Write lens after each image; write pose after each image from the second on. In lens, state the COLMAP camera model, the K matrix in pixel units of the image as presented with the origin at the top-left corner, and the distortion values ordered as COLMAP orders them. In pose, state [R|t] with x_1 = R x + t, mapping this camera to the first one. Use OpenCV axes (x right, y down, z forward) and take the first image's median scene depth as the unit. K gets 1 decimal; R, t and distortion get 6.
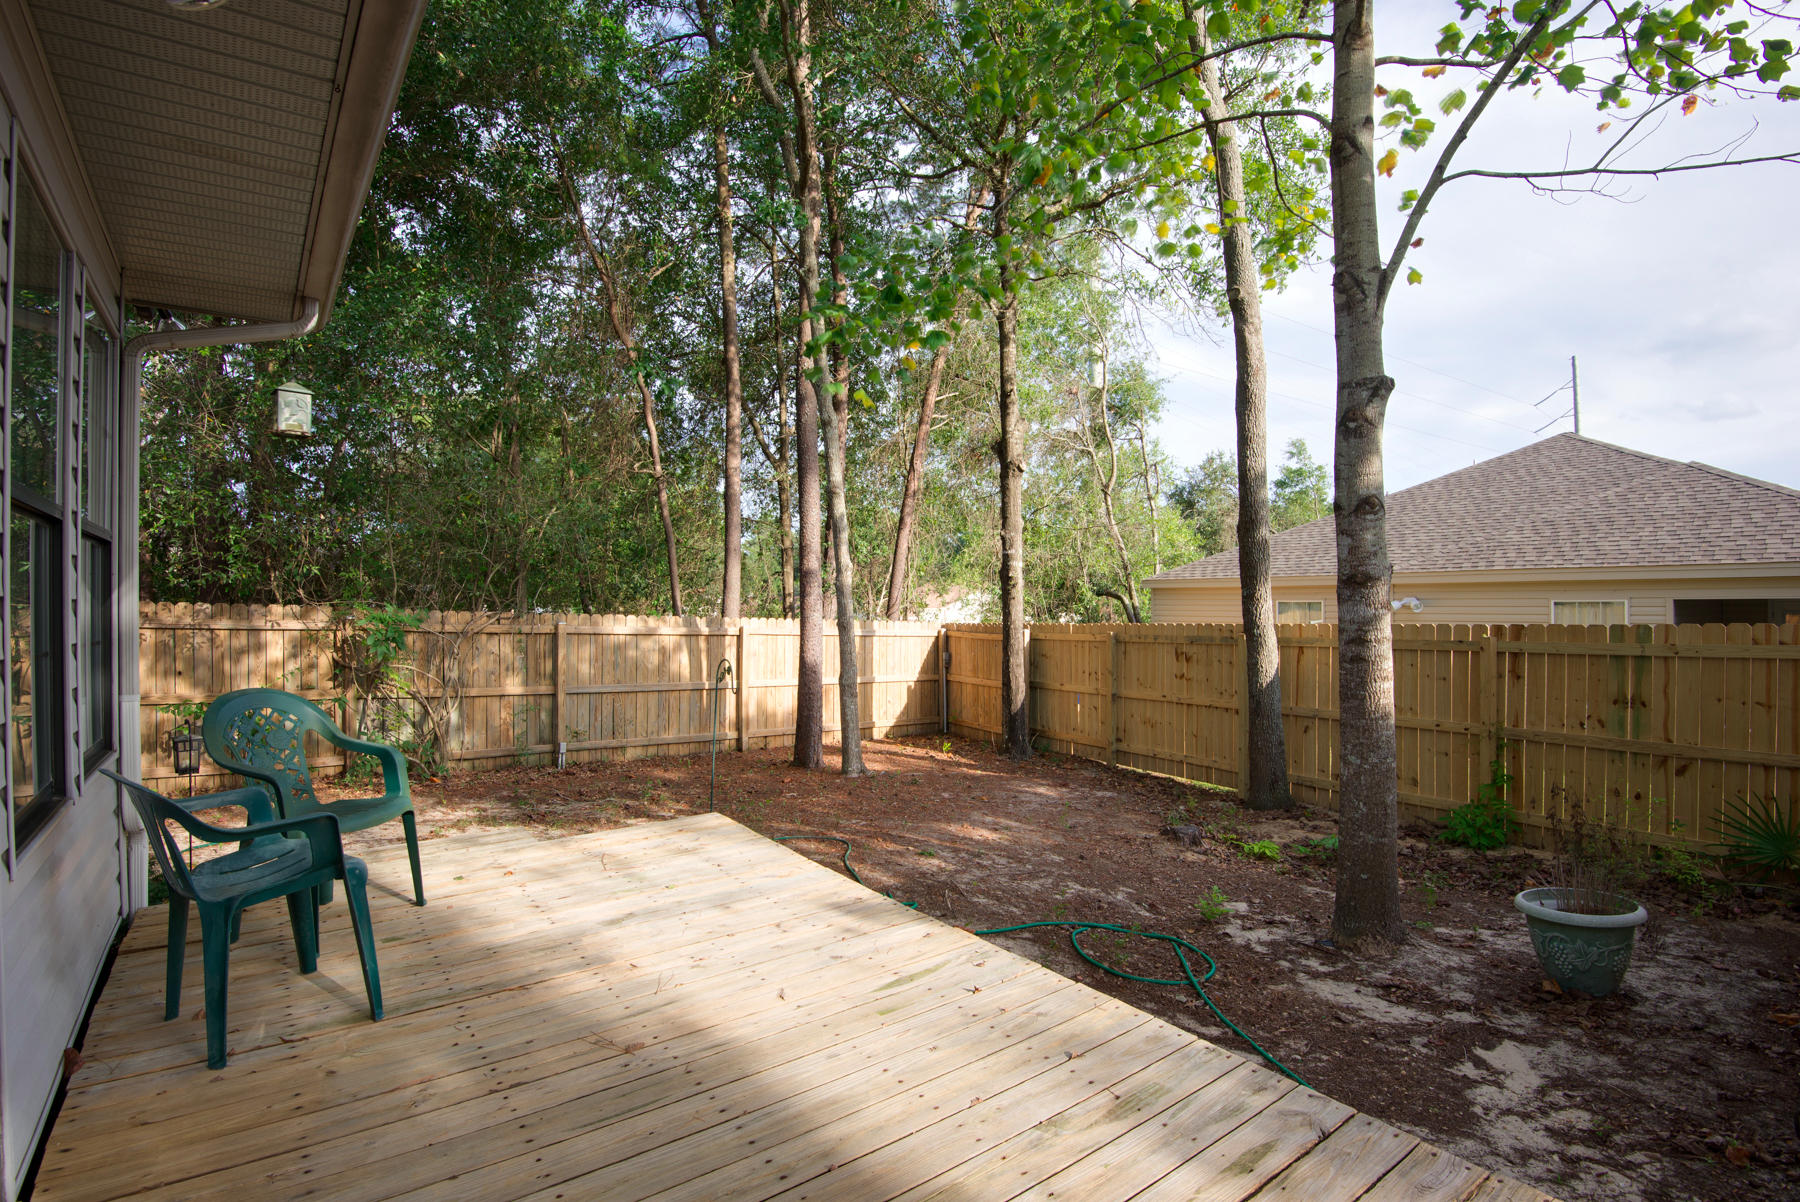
lens RADIAL K [[836.4, 0, 900.0], [0, 836.4, 601.0], [0, 0, 1]] dist [-0.017947, -0.013510]
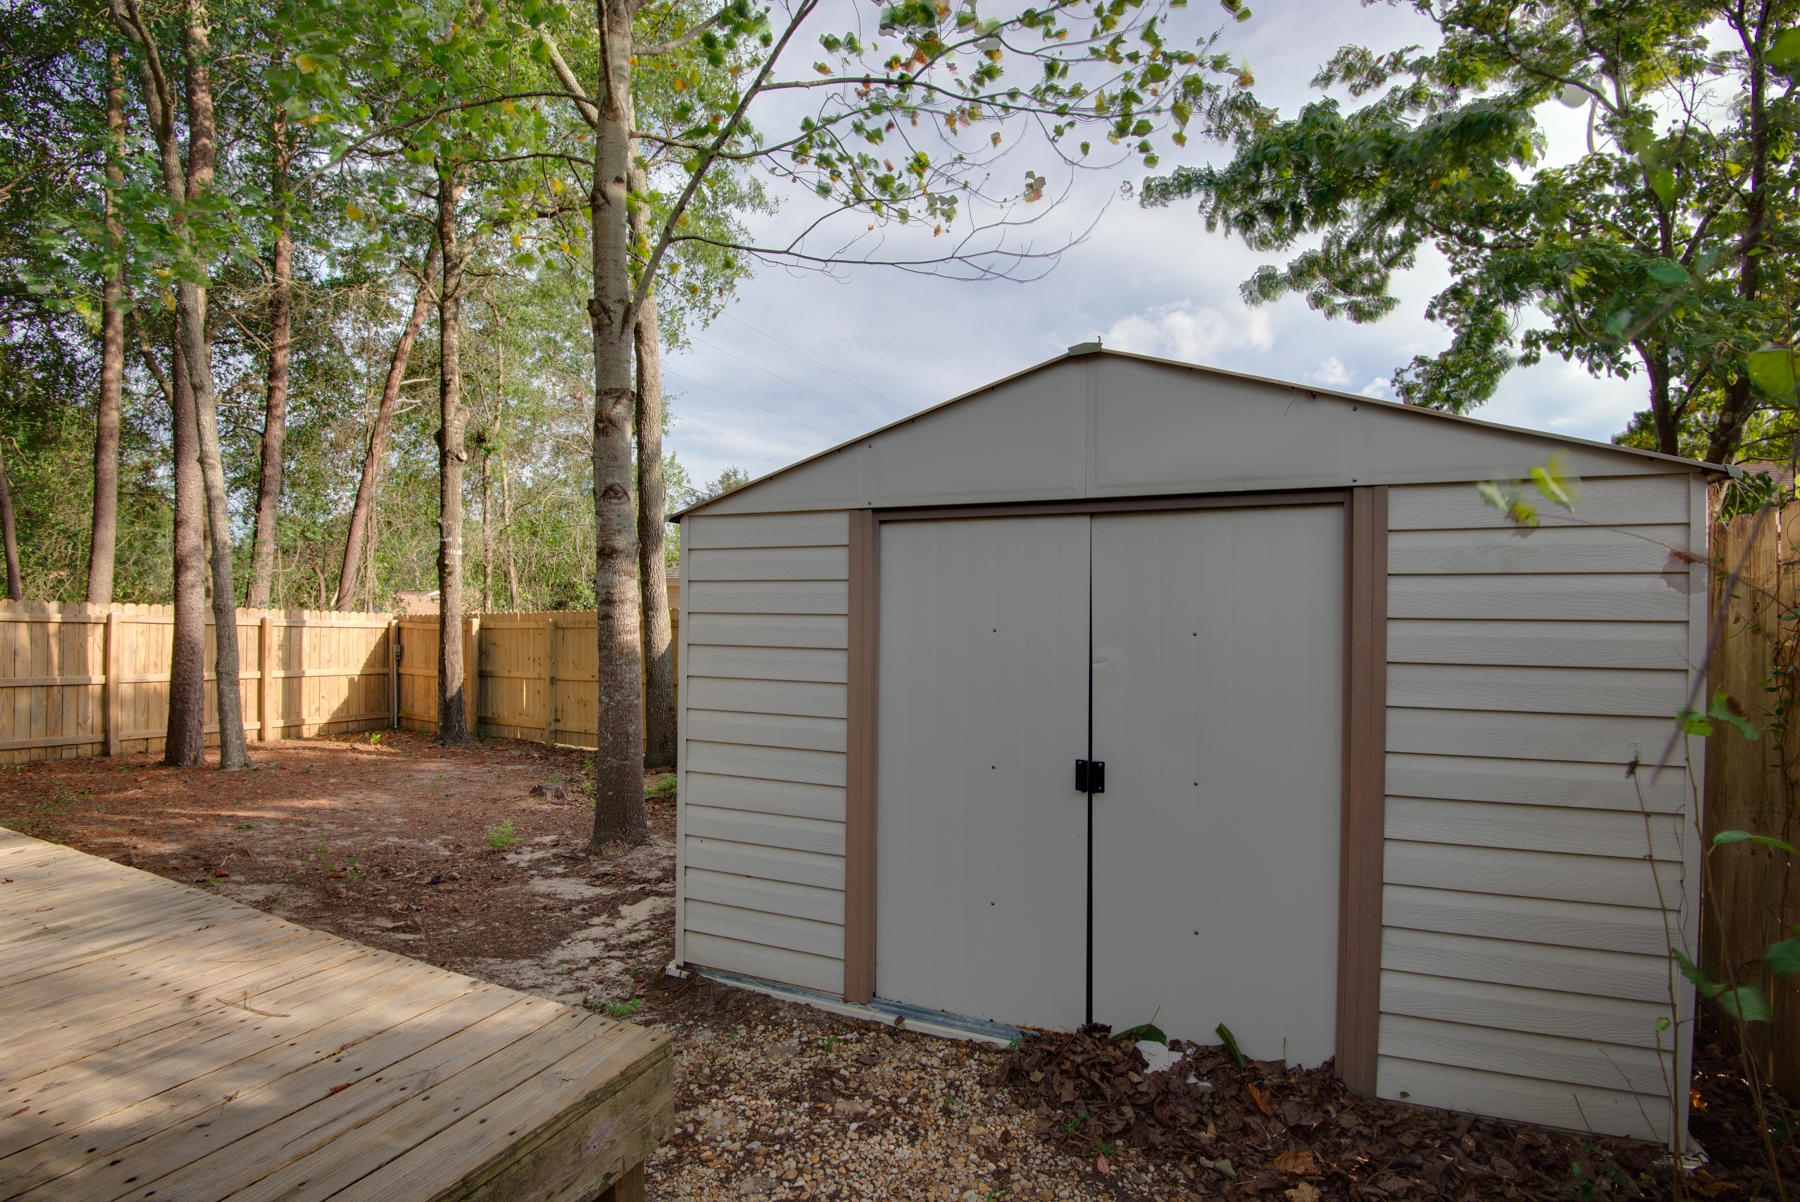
lens RADIAL K [[798.8, 0, 890.9], [0, 798.8, 607.5], [0, 0, 1]] dist [-0.028807, -0.011520]
pose [[0.875487, 0.006914, 0.483191, 0.165079], [-0.005783, 0.999976, -0.003829, 0.027395], [-0.483206, 0.000558, 0.875506, -0.108065]]
